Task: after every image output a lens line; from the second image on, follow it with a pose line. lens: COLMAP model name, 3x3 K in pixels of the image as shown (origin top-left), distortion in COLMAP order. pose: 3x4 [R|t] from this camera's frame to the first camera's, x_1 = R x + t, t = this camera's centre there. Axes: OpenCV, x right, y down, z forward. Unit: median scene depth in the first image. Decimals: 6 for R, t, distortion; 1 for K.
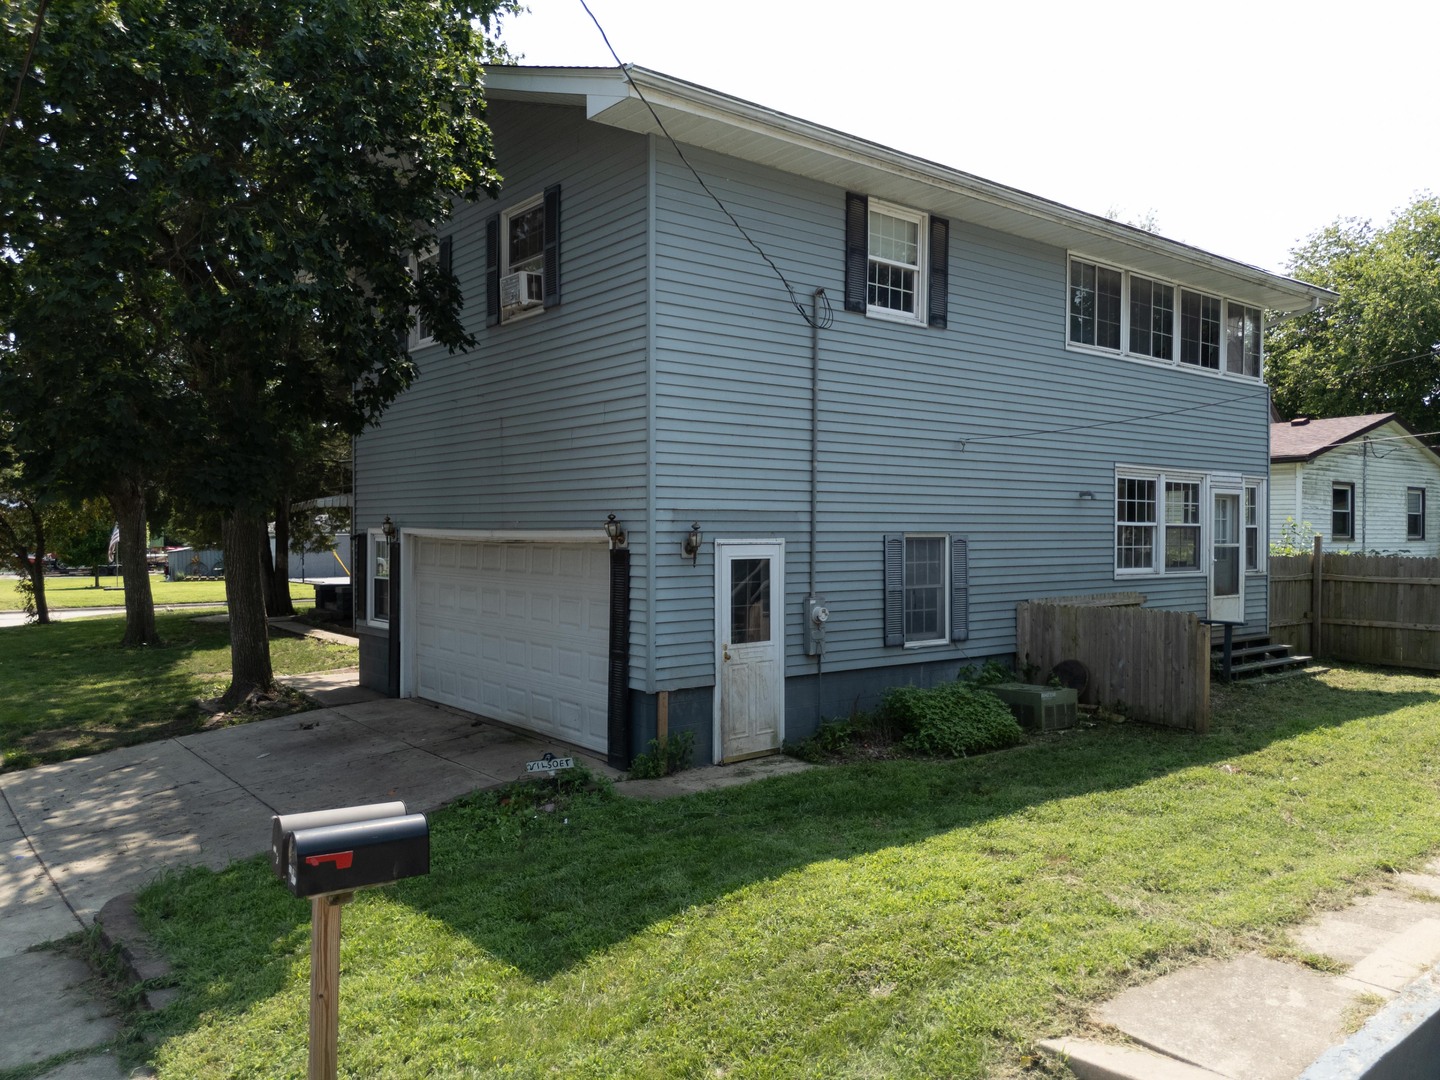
lens RADIAL K [[1068.6, 0, 668.6], [0, 1068.6, 540.9], [0, 0, 1]] dist [0.013570, 0.004156]
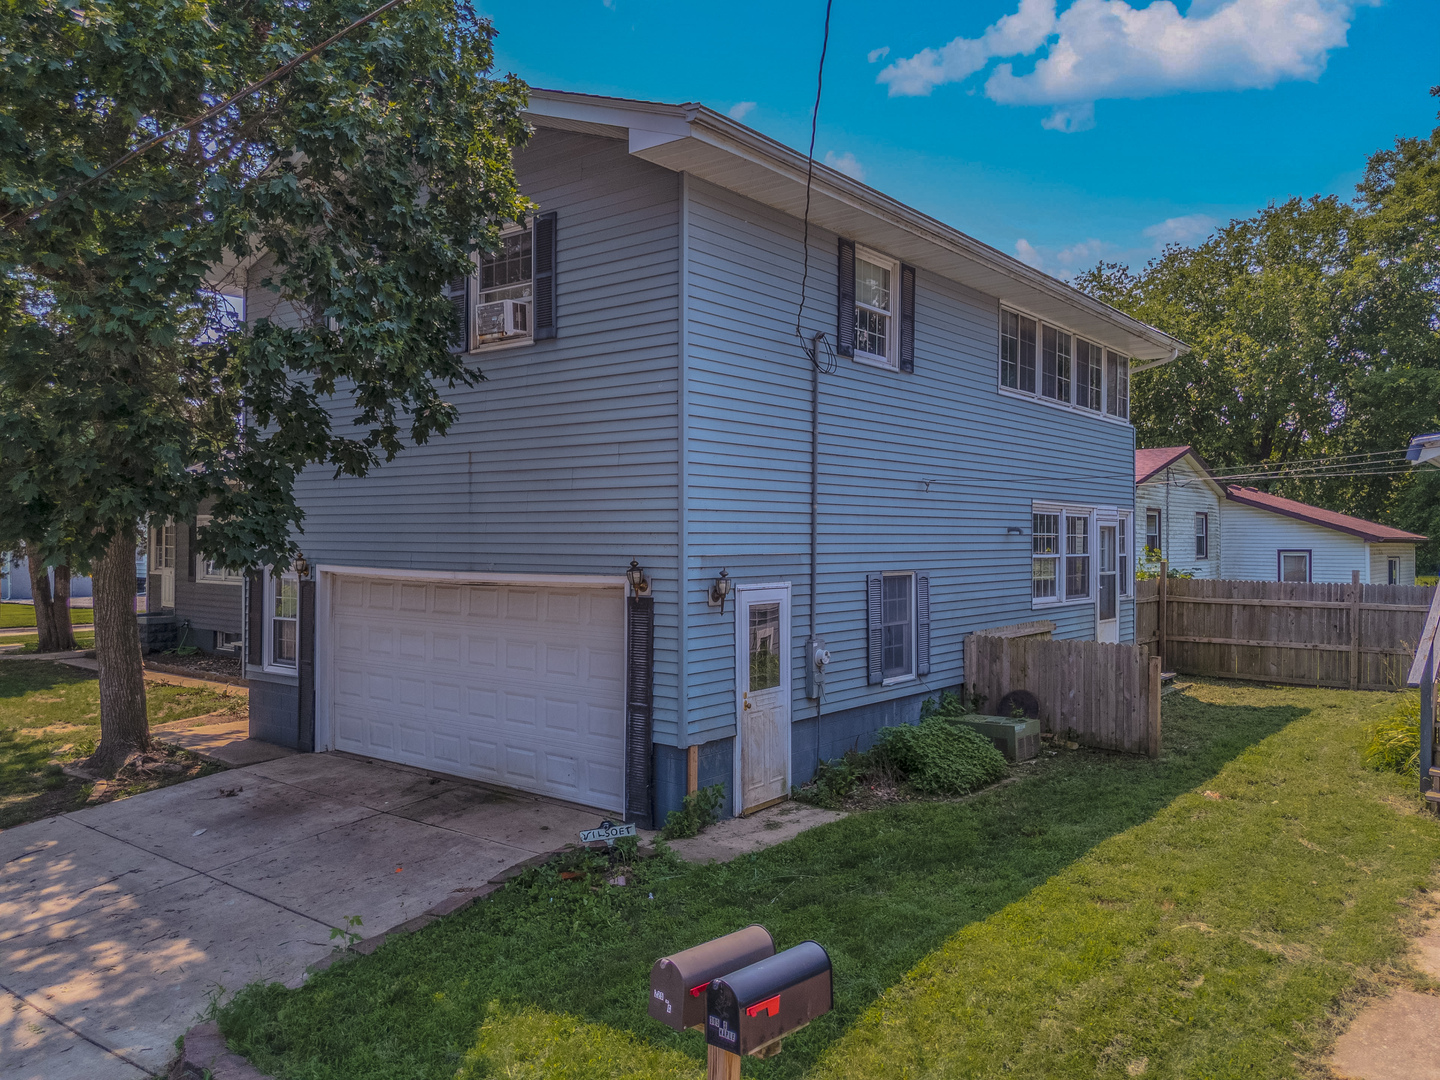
lens RADIAL K [[1081.5, 0, 670.3], [0, 1081.5, 522.4], [0, 0, 1]] dist [0.020442, -0.006013]
pose [[0.974717, -0.000197, 0.223444, -0.216768], [0.005658, 0.999701, -0.023799, -0.032897], [-0.223373, 0.024462, 0.974426, 0.041696]]
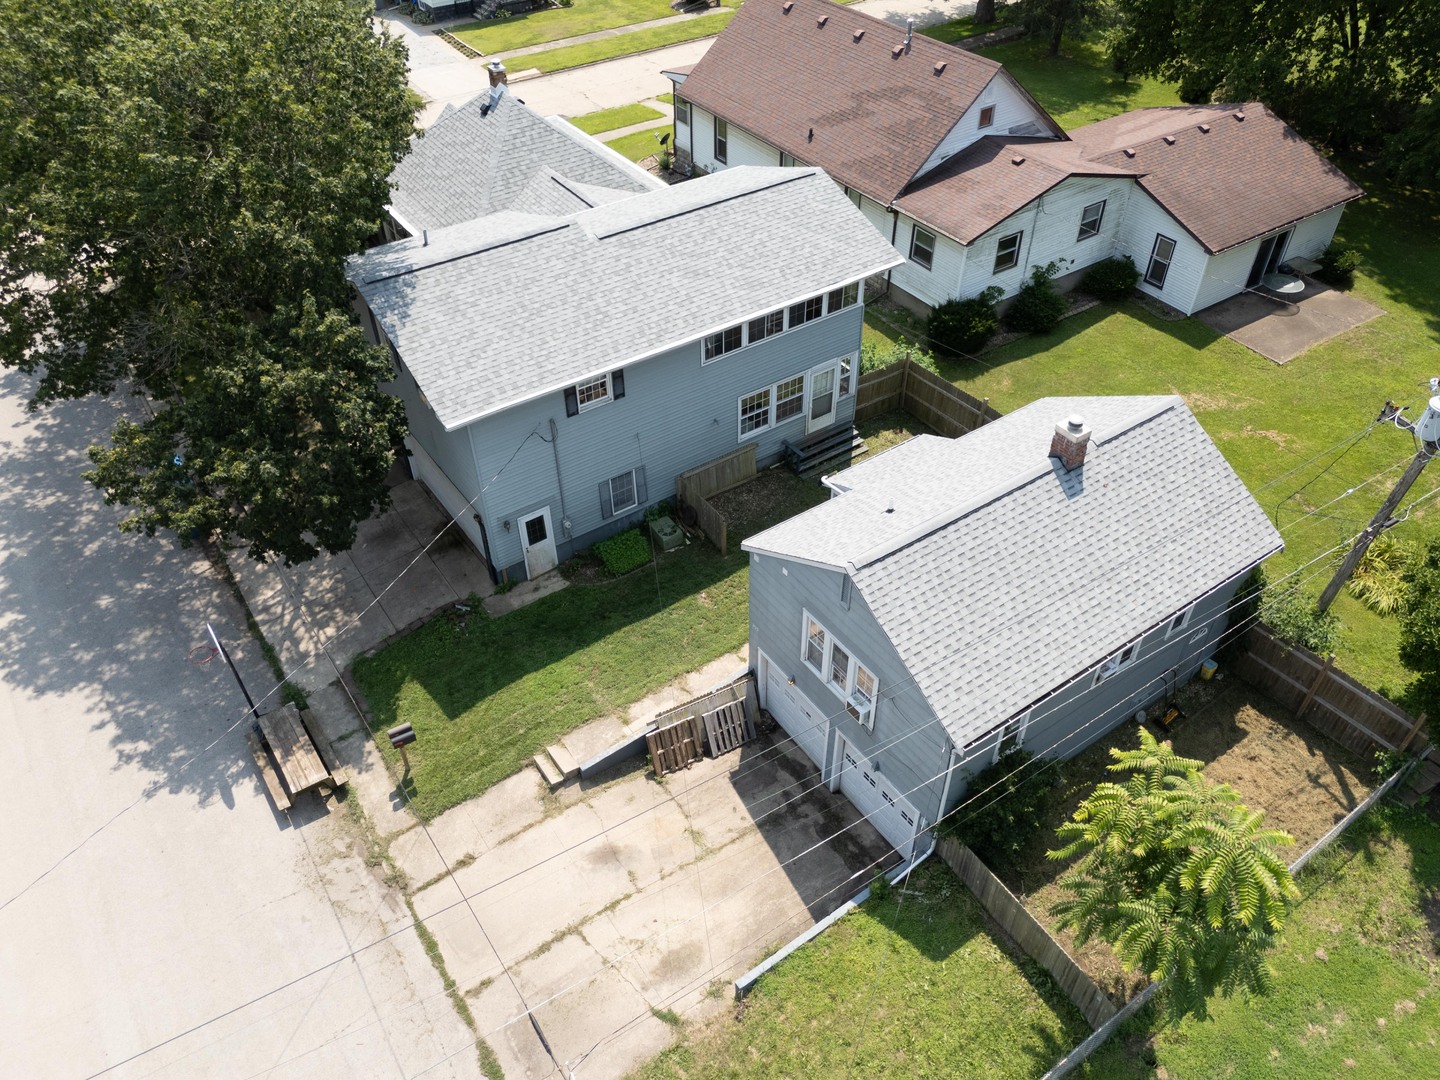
lens RADIAL K [[1062.9, 0, 720.0], [0, 1062.9, 540.0], [0, 0, 1]] dist [0.006650, -0.000282]
pose [[0.999540, 0.006578, -0.029622, 0.562025], [0.014456, 0.755071, 0.655483, -1.512299], [0.026678, -0.655610, 0.754628, -0.894173]]
